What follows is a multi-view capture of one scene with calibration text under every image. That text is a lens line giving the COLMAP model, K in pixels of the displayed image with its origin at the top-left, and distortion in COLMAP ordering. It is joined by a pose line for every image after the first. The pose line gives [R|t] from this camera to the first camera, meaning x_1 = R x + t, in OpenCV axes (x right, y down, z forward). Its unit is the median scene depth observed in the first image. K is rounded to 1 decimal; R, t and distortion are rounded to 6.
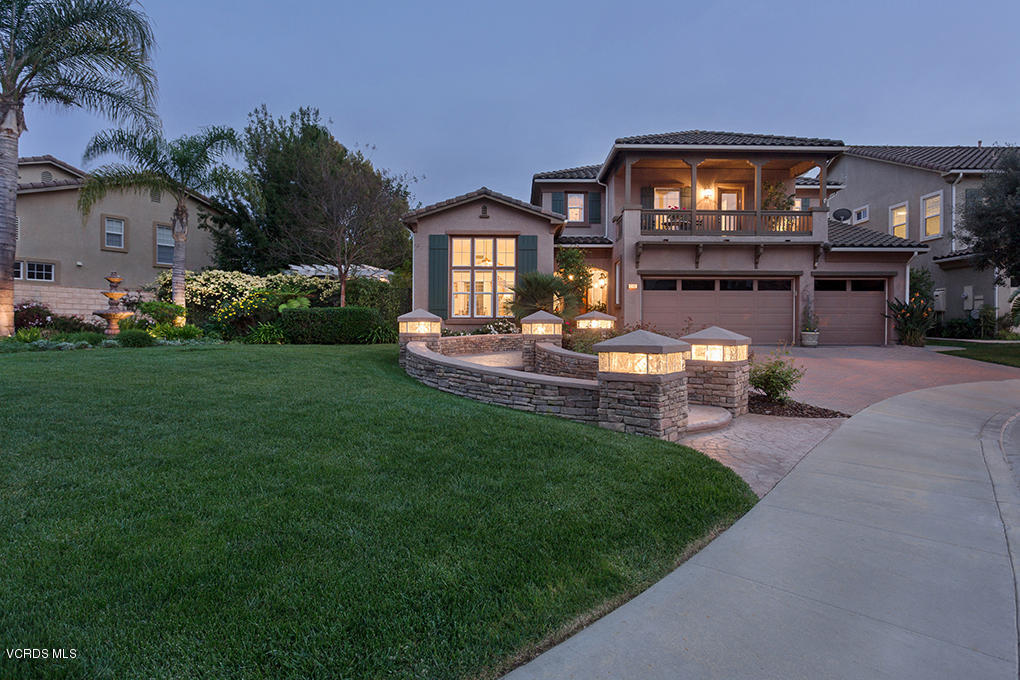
lens RADIAL K [[589.4, 0, 510.0], [0, 589.4, 340.0], [0, 0, 1]] dist [0.022293, 0.000308]
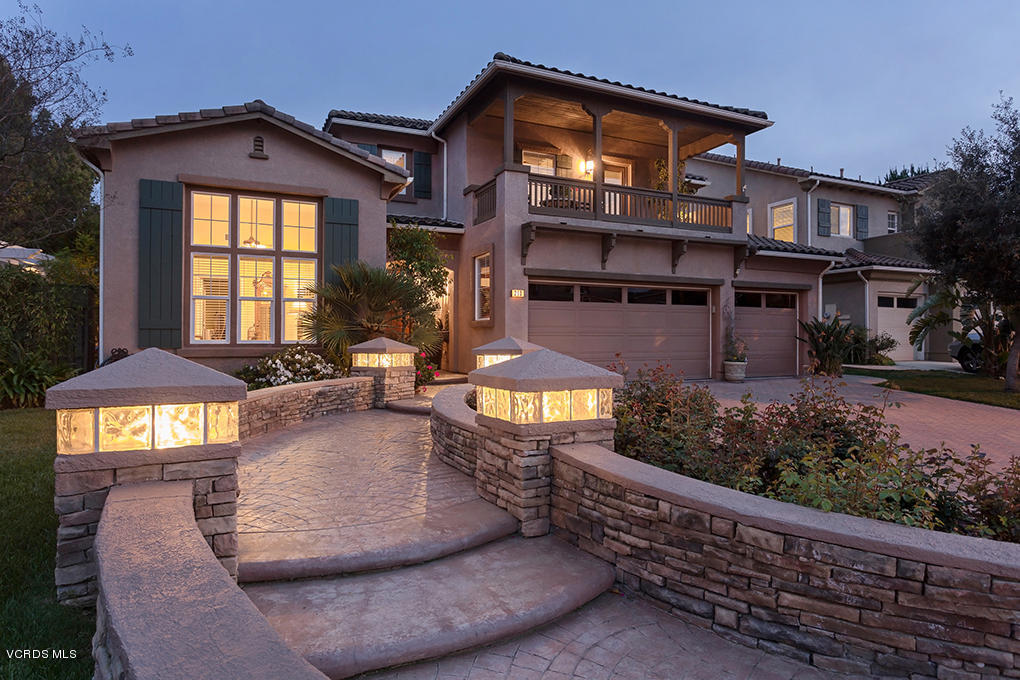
lens RADIAL K [[615.4, 0, 510.0], [0, 615.4, 340.0], [0, 0, 1]] dist [-0.004144, -0.000675]
pose [[0.906805, -0.004500, 0.421527, -0.072688], [0.013260, 0.999753, -0.017853, -0.029263], [-0.421343, 0.021779, 0.906640, 0.401800]]
